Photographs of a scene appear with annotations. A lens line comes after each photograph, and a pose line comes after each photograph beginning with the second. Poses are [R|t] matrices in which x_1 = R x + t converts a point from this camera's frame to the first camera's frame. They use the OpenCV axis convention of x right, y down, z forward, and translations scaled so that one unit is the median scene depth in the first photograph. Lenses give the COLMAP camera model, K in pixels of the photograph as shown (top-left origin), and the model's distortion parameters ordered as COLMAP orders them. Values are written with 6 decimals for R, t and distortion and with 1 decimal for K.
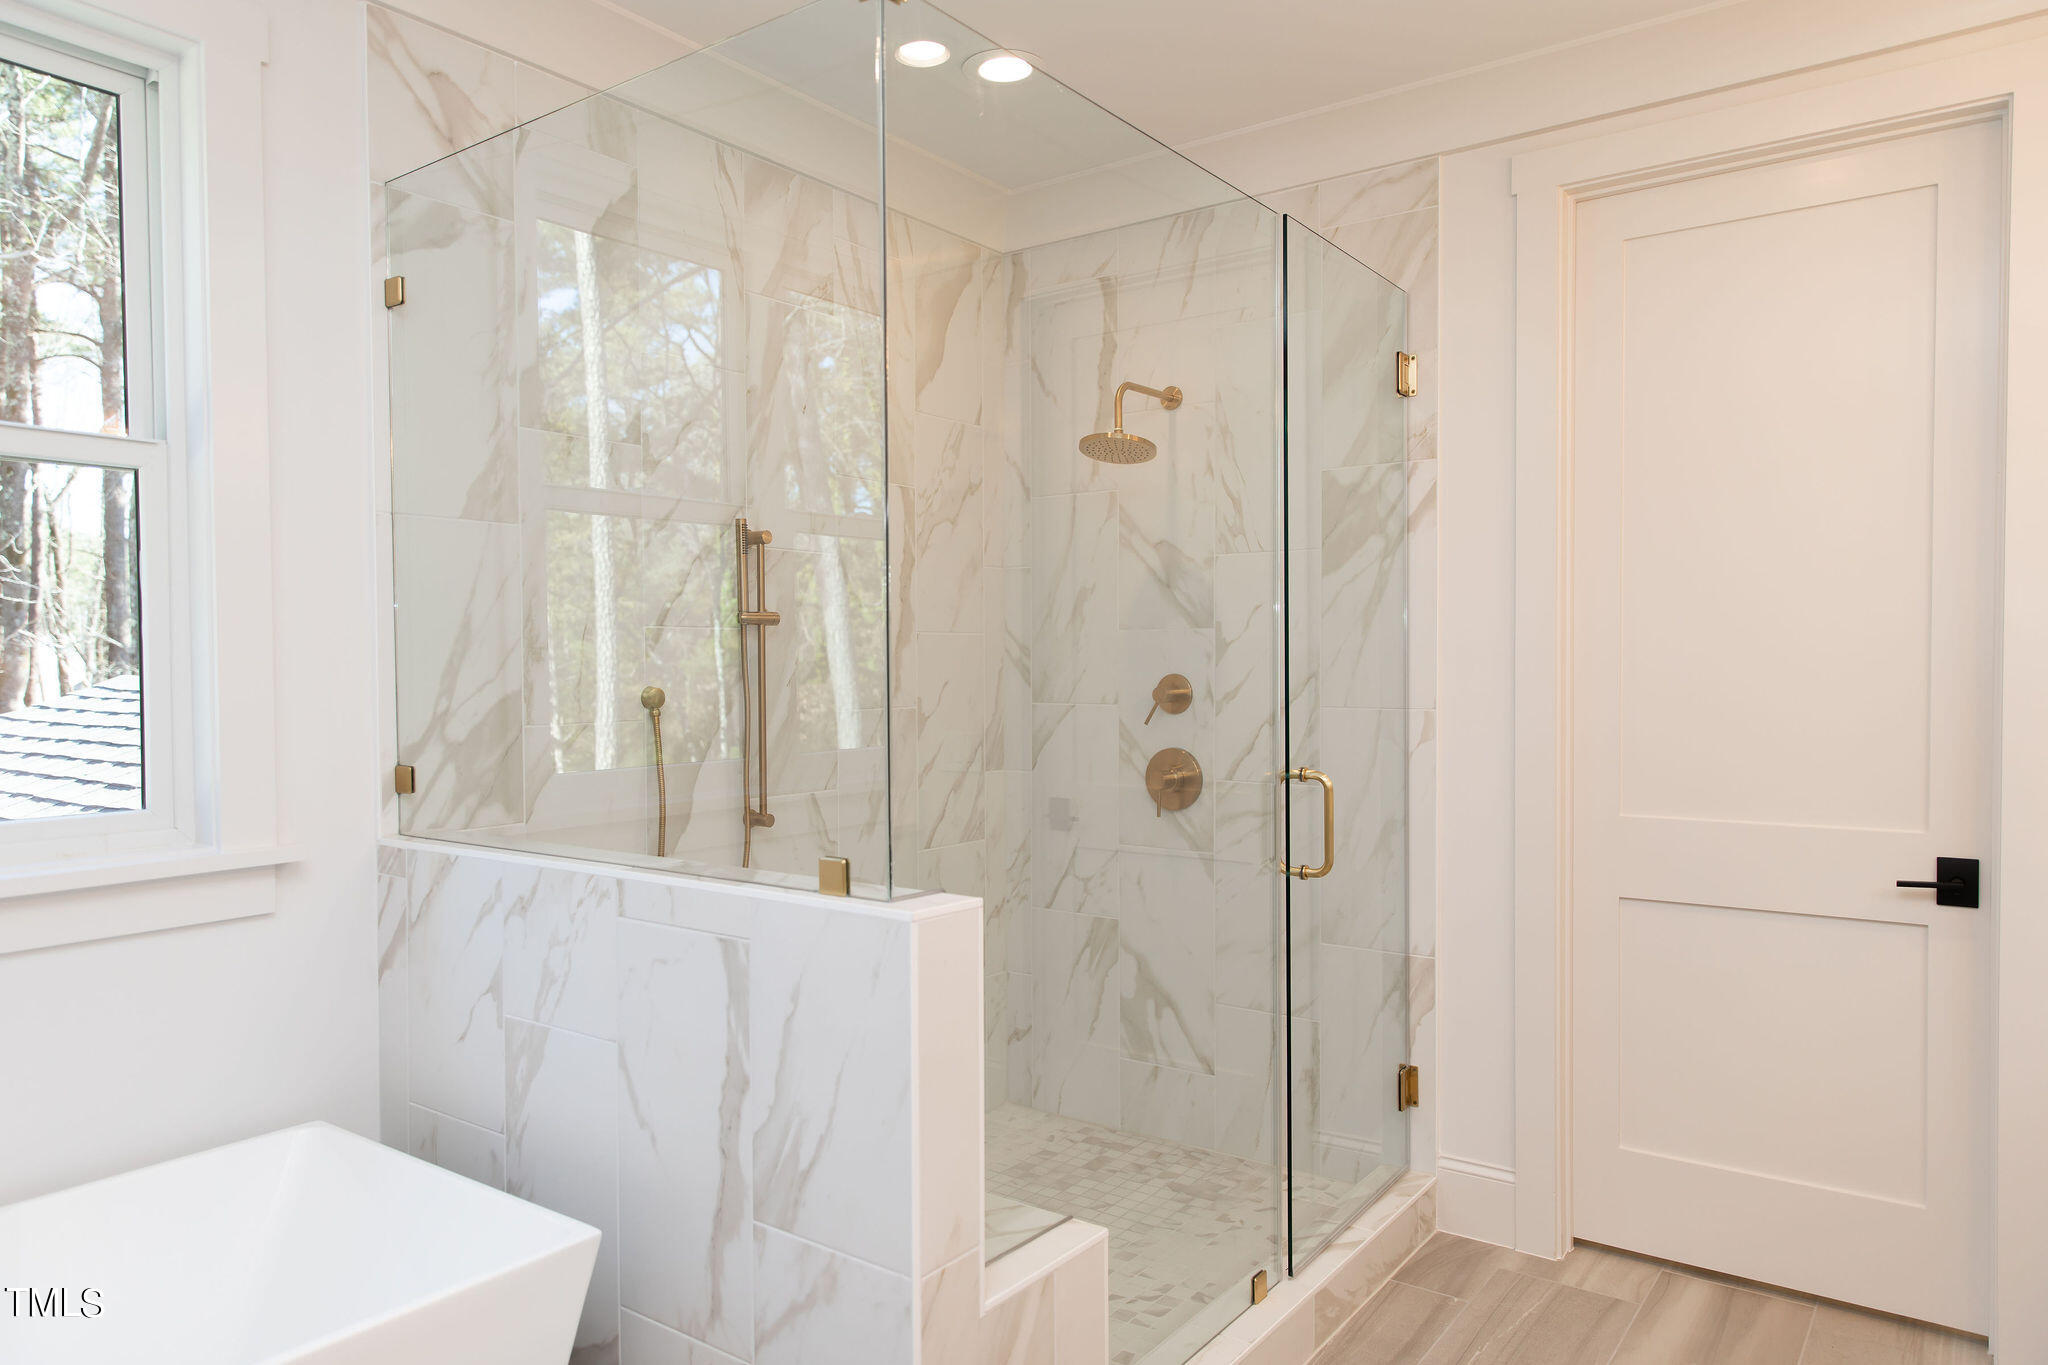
lens RADIAL K [[1363.5, 0, 1017.9], [0, 1363.5, 681.4], [0, 0, 1]] dist [0.015474, -0.001227]
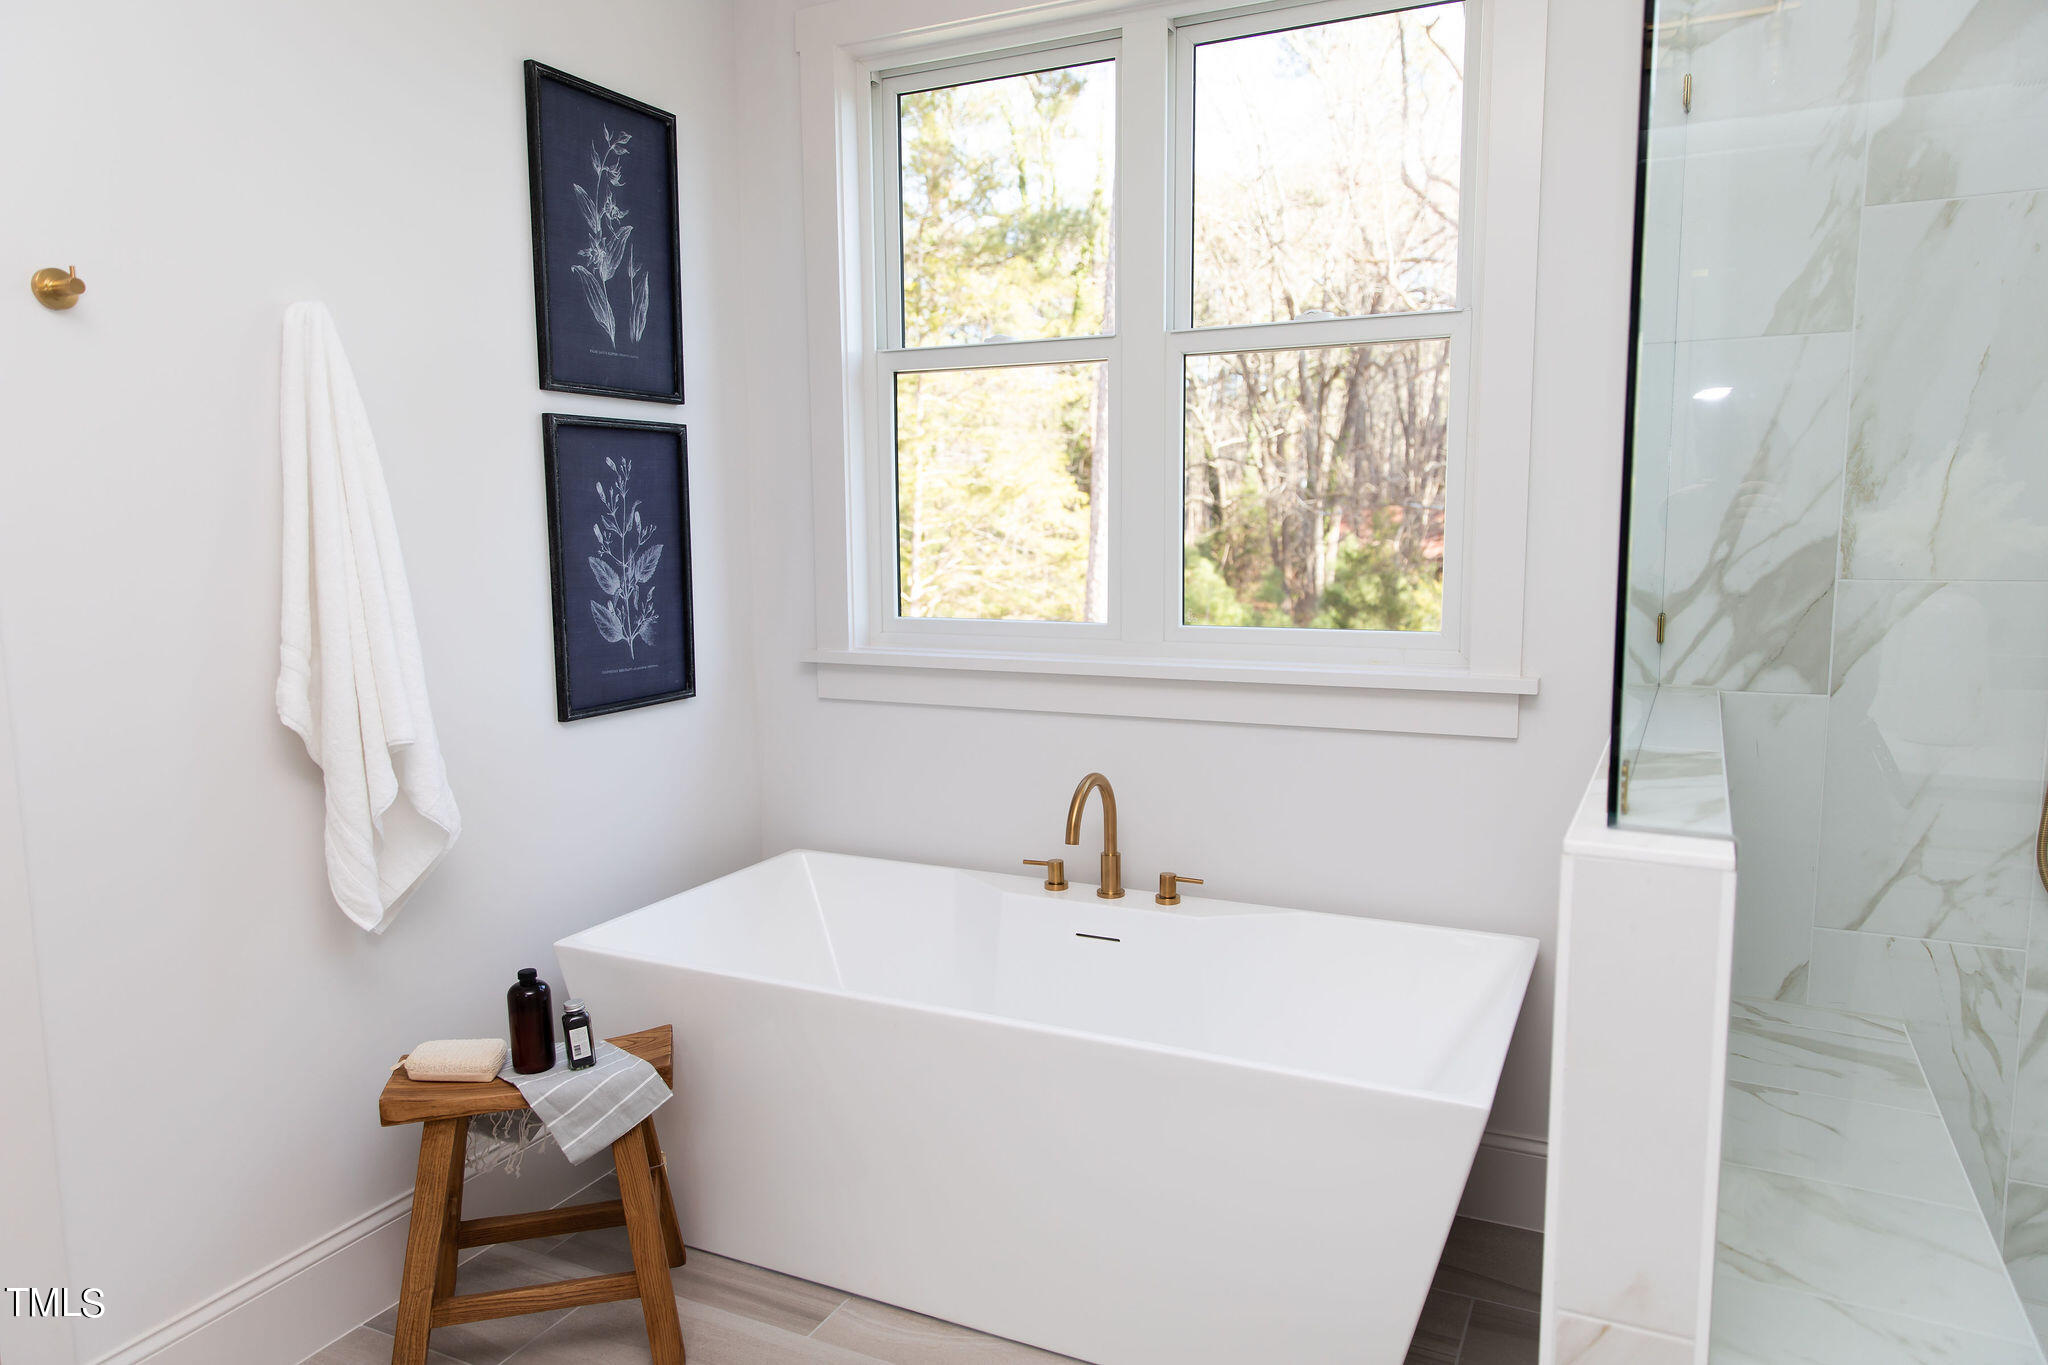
lens RADIAL K [[1363.5, 0, 1020.4], [0, 1363.5, 686.9], [0, 0, 1]] dist [0.015474, -0.001227]
pose [[0.178839, 0.125979, -0.975780, 0.388763], [-0.006724, 0.991902, 0.126828, -0.005324], [0.983855, -0.016121, 0.178238, 0.376517]]
